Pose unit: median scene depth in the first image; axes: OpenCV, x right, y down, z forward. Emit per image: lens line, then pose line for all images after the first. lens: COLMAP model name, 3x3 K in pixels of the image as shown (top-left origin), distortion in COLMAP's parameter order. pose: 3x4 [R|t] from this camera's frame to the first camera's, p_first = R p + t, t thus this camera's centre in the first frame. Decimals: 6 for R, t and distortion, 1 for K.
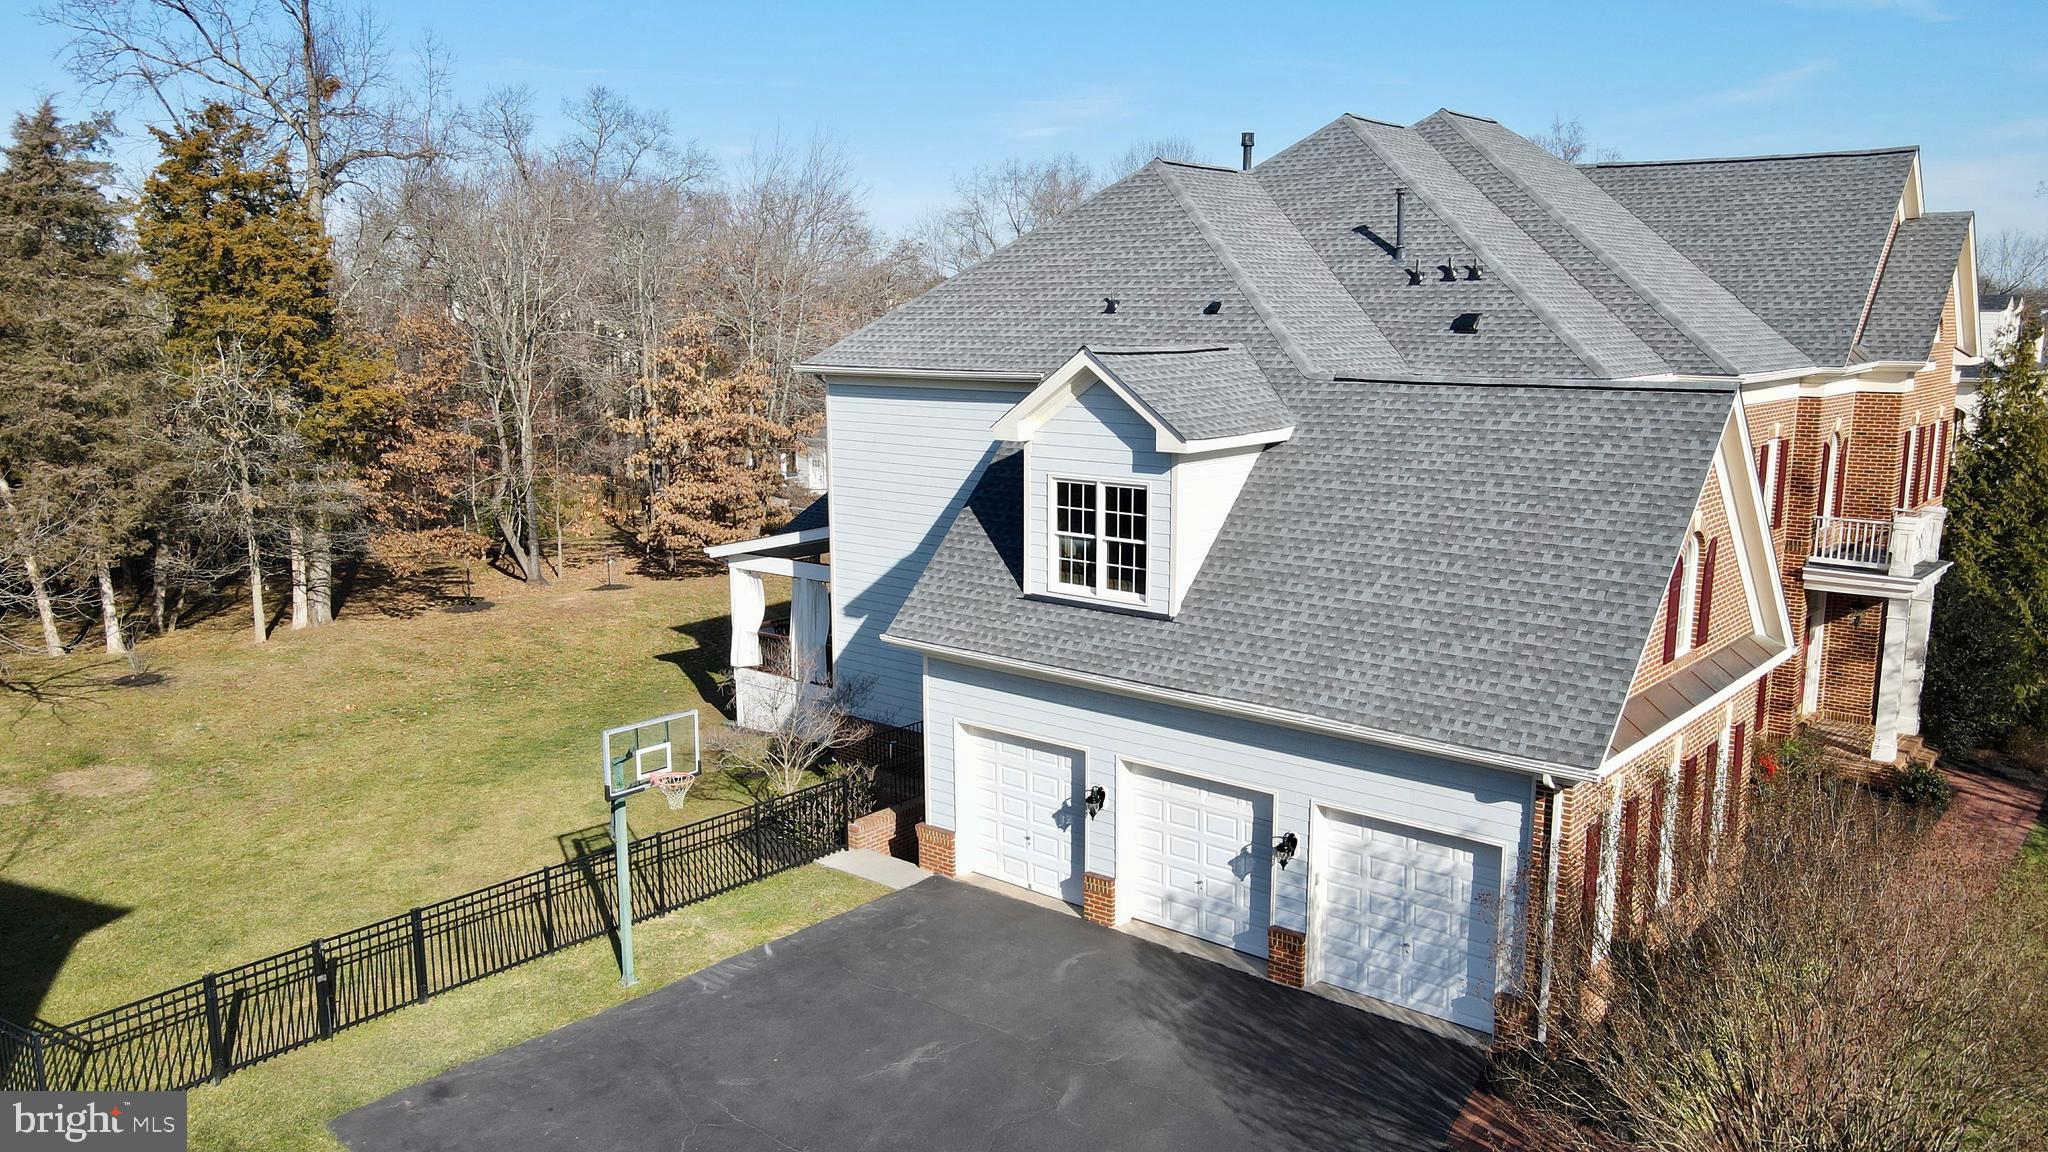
lens RADIAL K [[1514.6, 0, 1029.1], [0, 1514.6, 591.8], [0, 0, 1]] dist [0.003433, 0.014120]
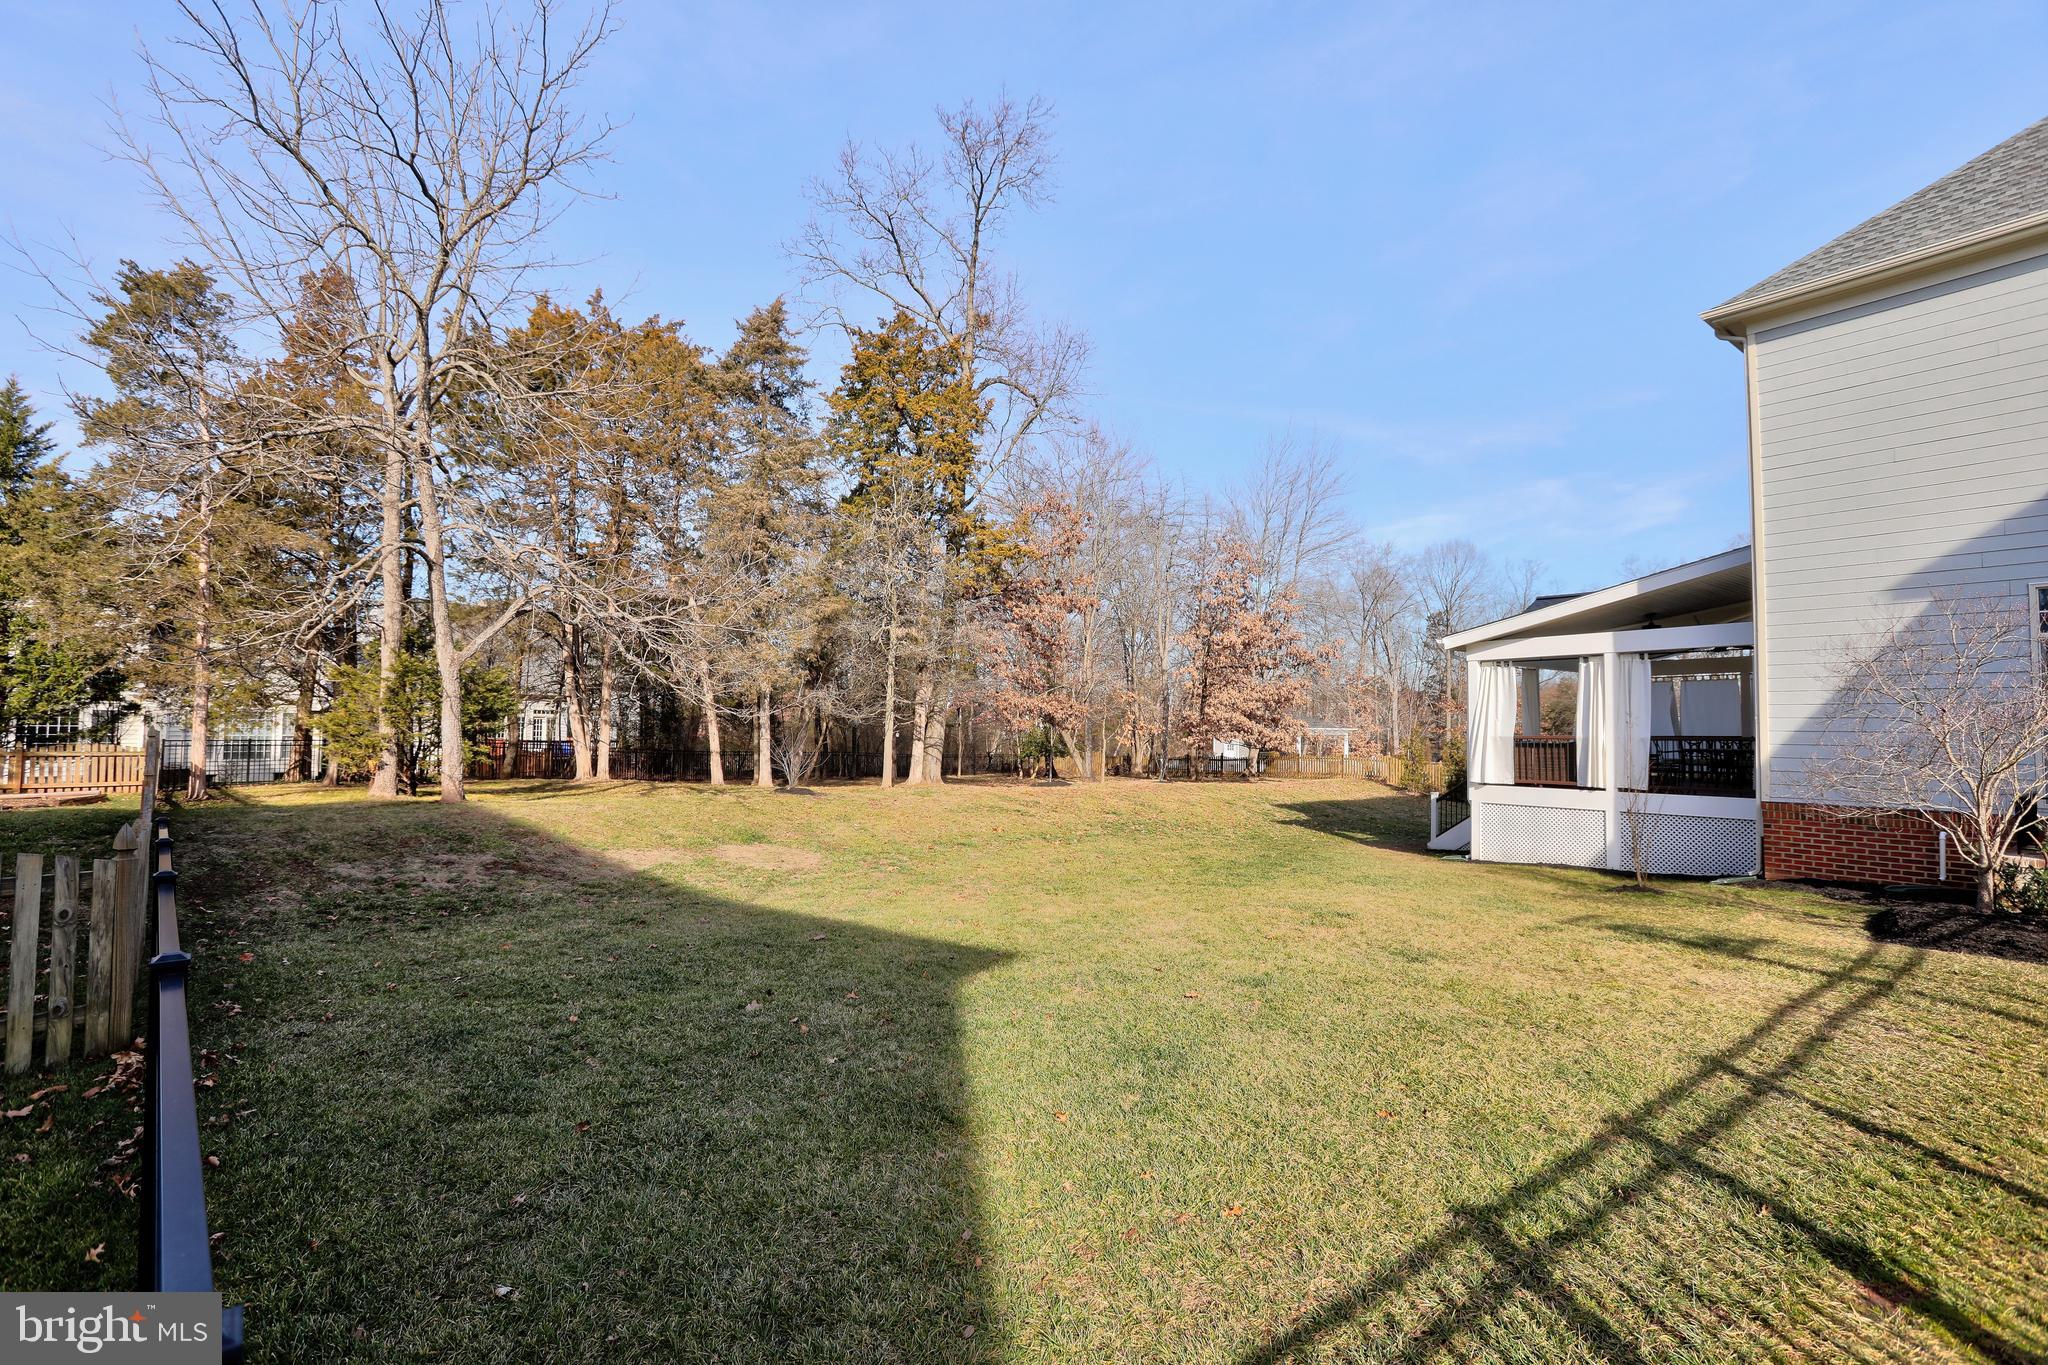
lens RADIAL K [[942.1, 0, 1027.8], [0, 942.1, 705.5], [0, 0, 1]] dist [-0.096938, 0.000132]
pose [[0.973907, 0.012461, -0.226606, -0.400050], [-0.058964, 0.978096, -0.199630, 0.154704], [0.219155, 0.207782, 0.953309, 0.588433]]
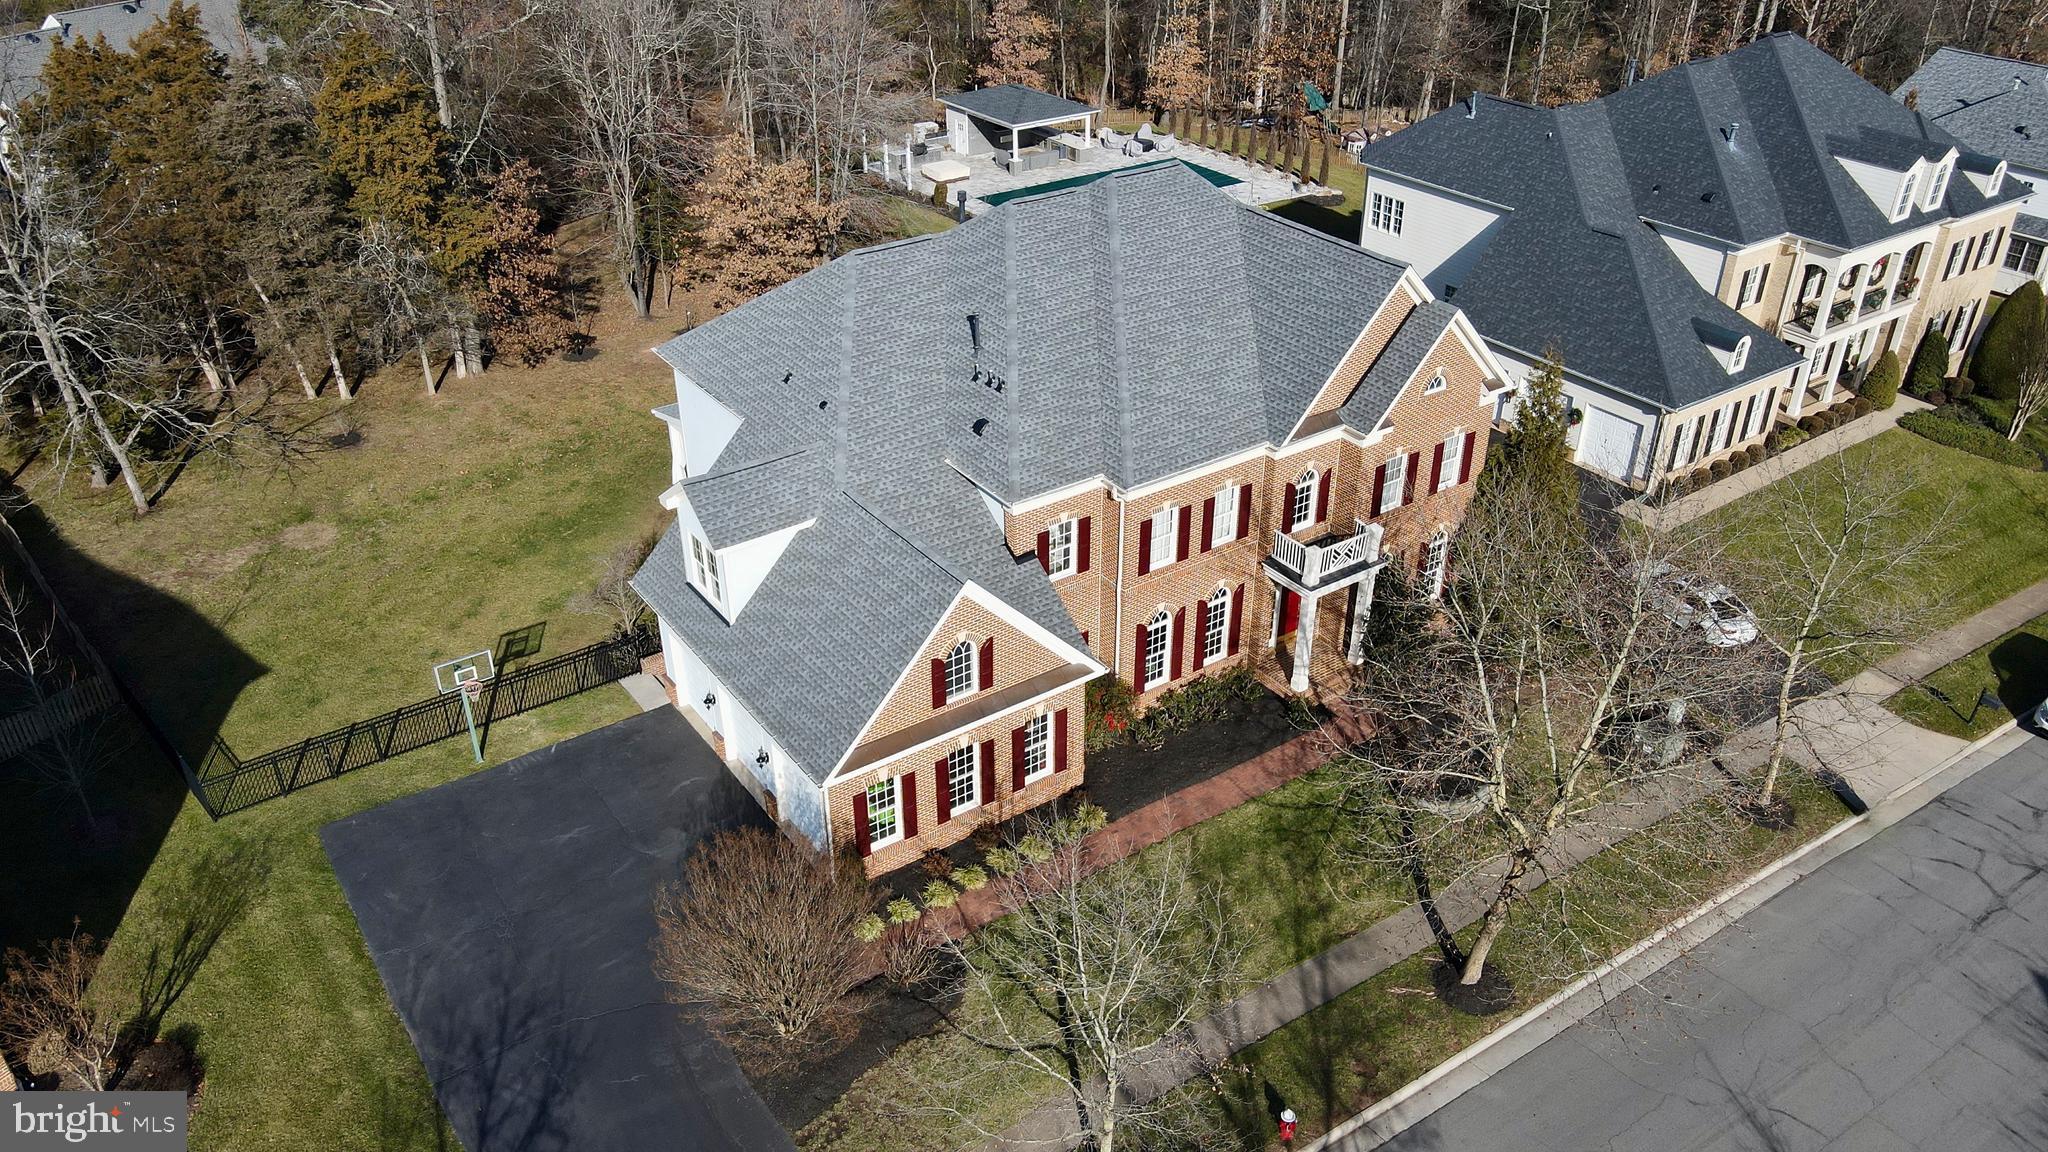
lens RADIAL K [[1514.6, 0, 1029.1], [0, 1514.6, 591.8], [0, 0, 1]] dist [0.003433, 0.014120]
pose [[0.966952, 0.130368, -0.219107, 0.638906], [-0.044987, 0.933141, 0.356685, -0.526246], [0.250958, -0.335040, 0.908167, -0.430963]]
